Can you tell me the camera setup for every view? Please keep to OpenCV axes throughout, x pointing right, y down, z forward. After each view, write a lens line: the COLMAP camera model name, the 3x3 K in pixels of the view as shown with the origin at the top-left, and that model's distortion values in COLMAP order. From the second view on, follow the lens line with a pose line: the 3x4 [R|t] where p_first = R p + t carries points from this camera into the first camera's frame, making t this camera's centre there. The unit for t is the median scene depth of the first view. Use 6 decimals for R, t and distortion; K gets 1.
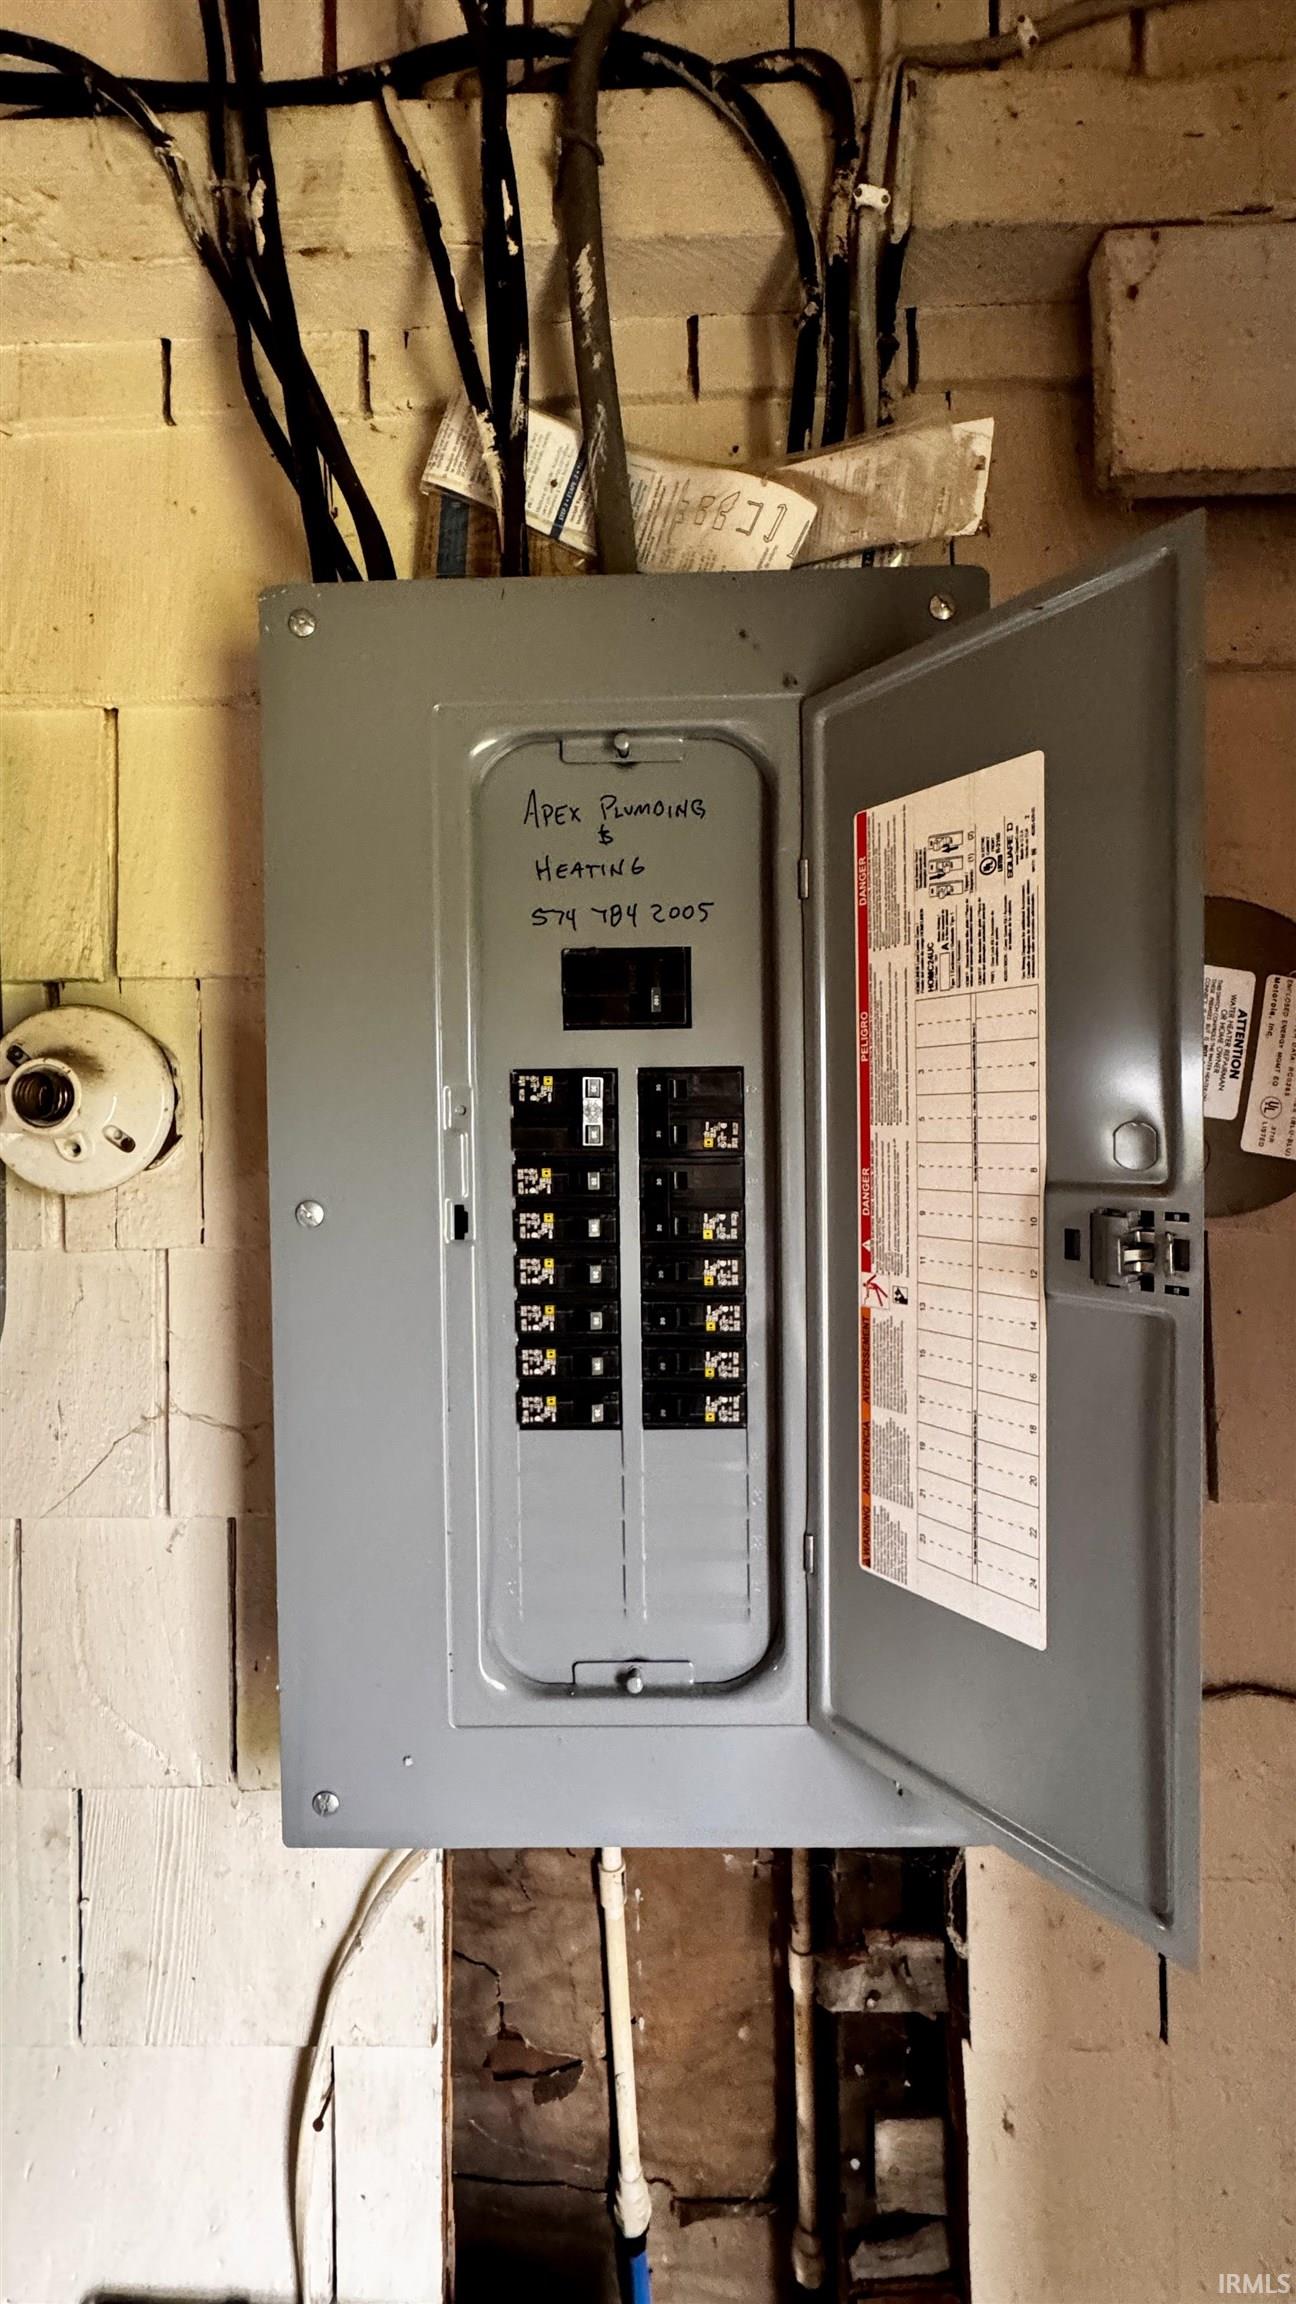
lens RADIAL K [[937.0, 0, 645.3], [0, 937.0, 1151.6], [0, 0, 1]] dist [-0.003573, 0.000207]
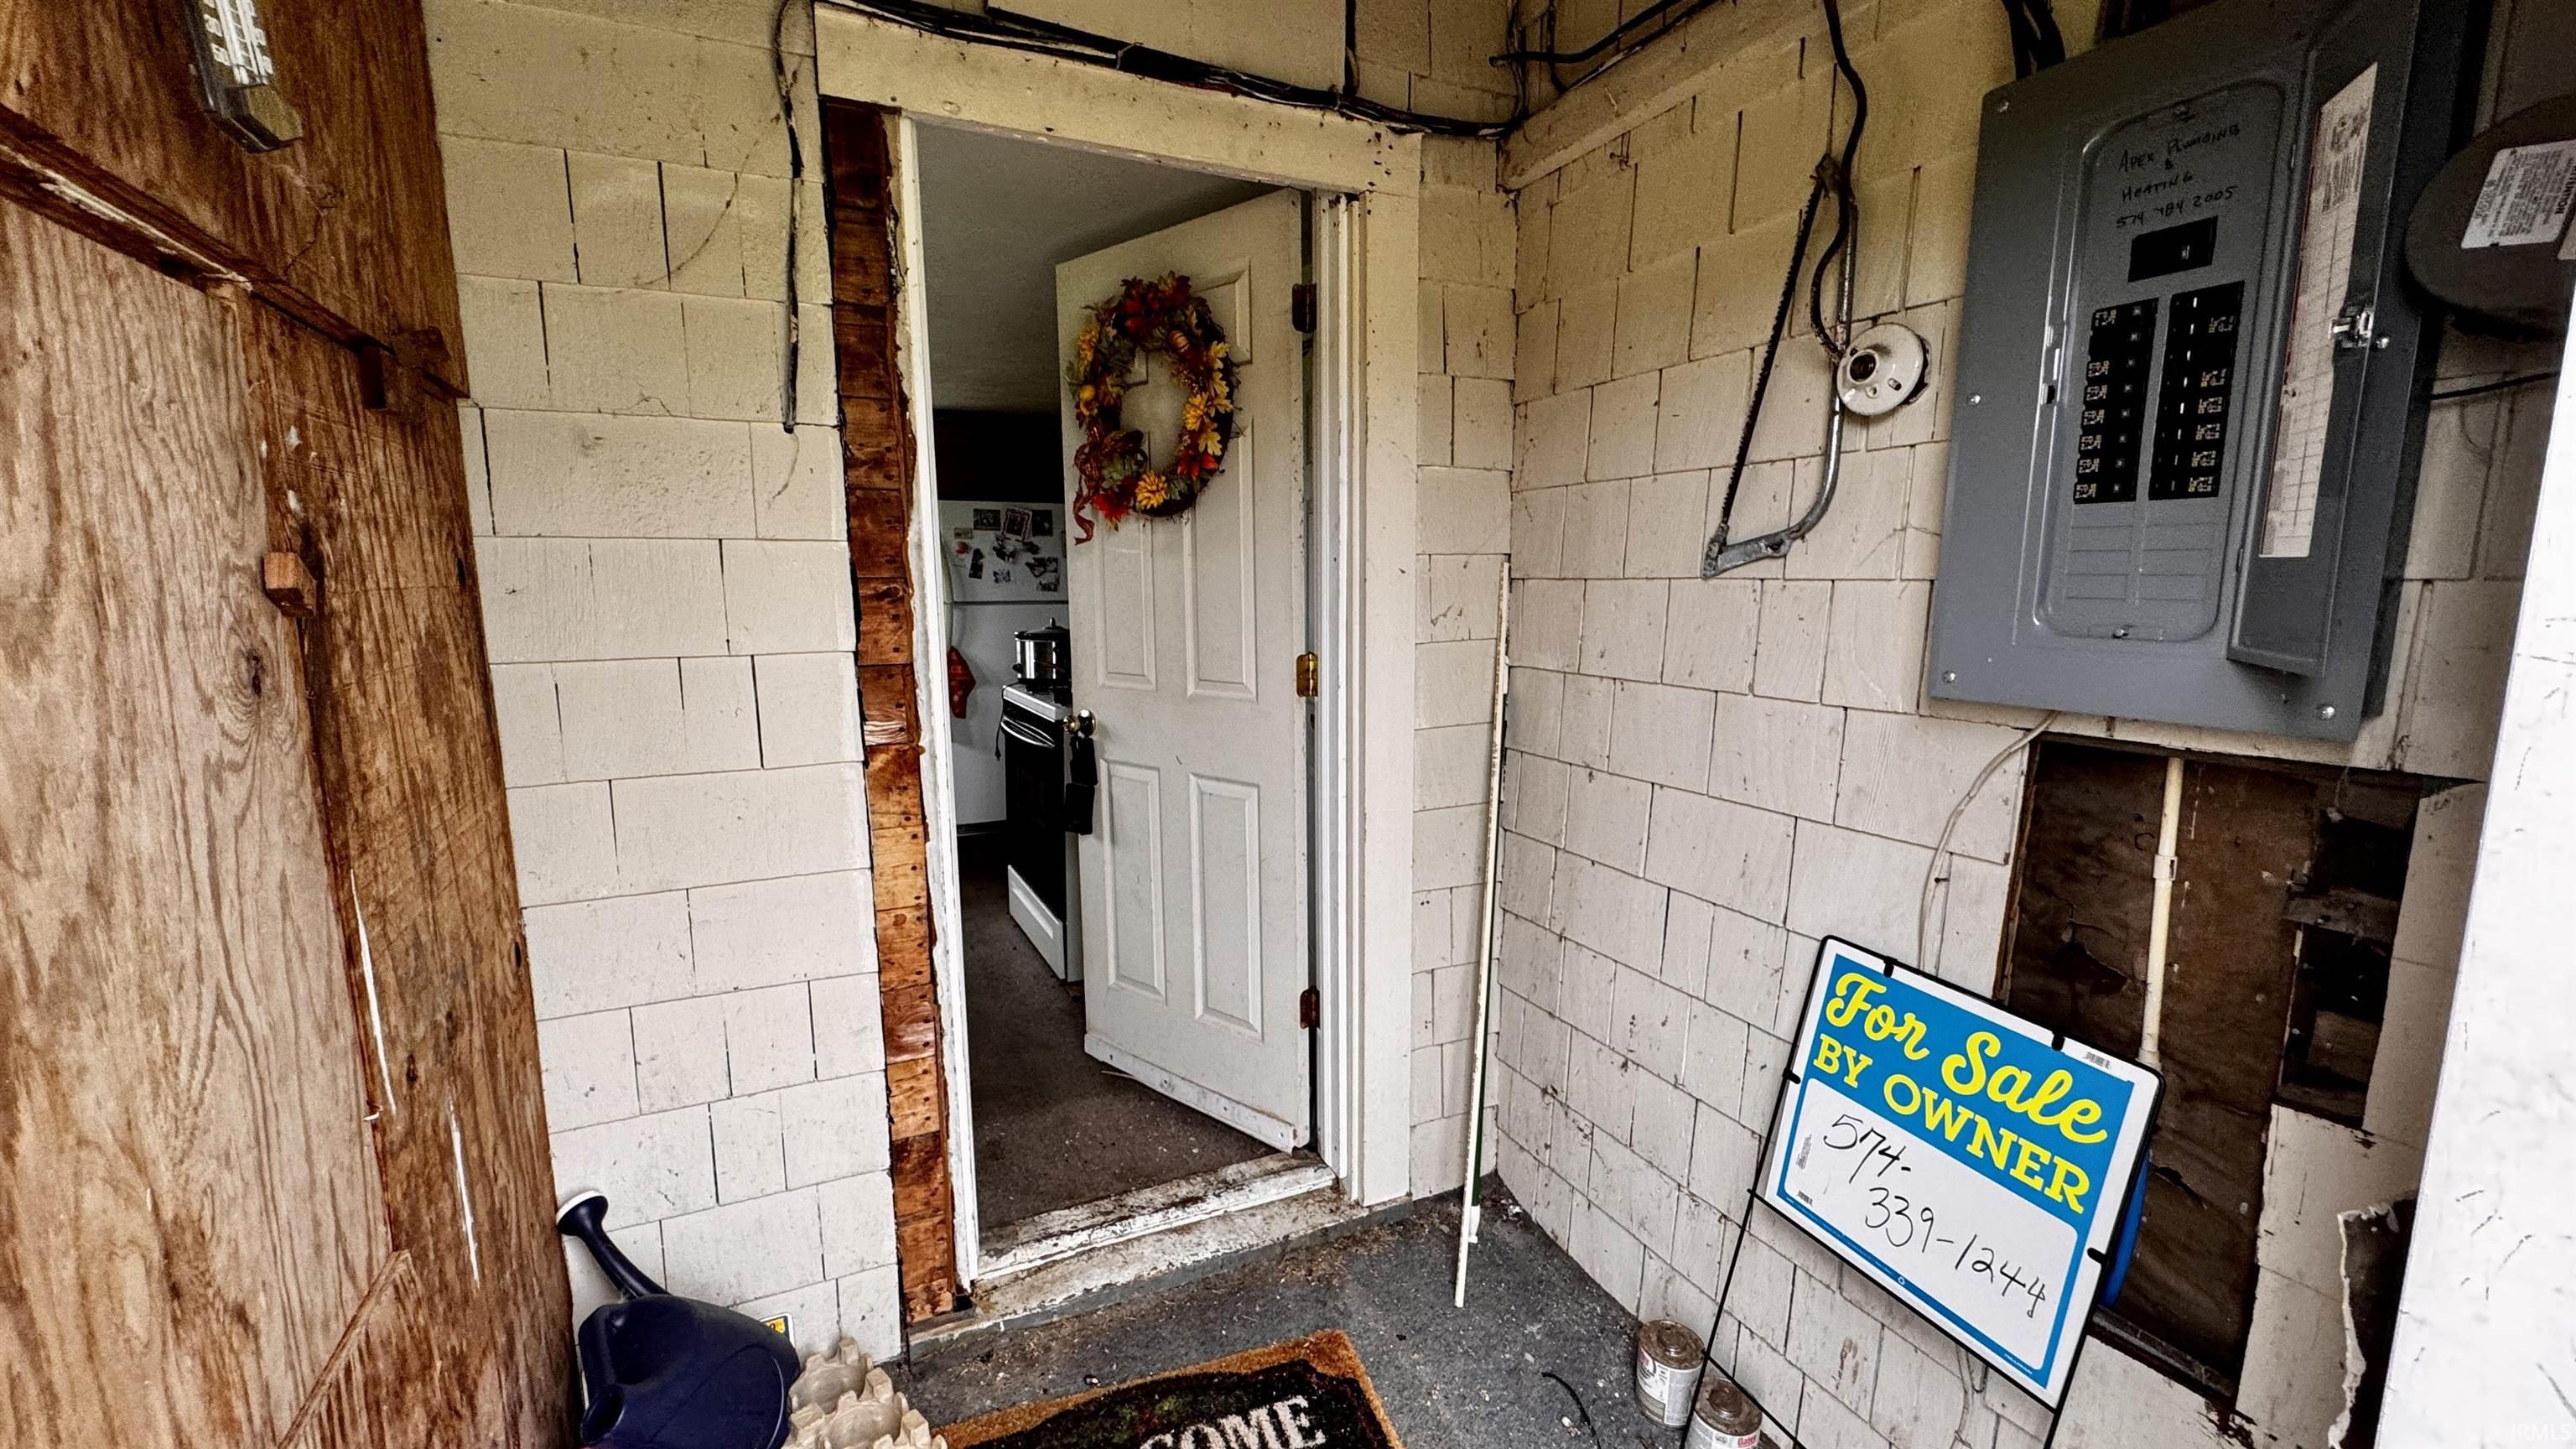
lens RADIAL K [[1047.6, 0, 1279.5], [0, 1047.6, 733.3], [0, 0, 1]] dist [-0.003573, 0.000207]
pose [[0.453576, 0.146255, -0.879135, 1.107942], [-0.022074, 0.987984, 0.152975, 0.477484], [0.890944, -0.049980, 0.451354, -1.493683]]
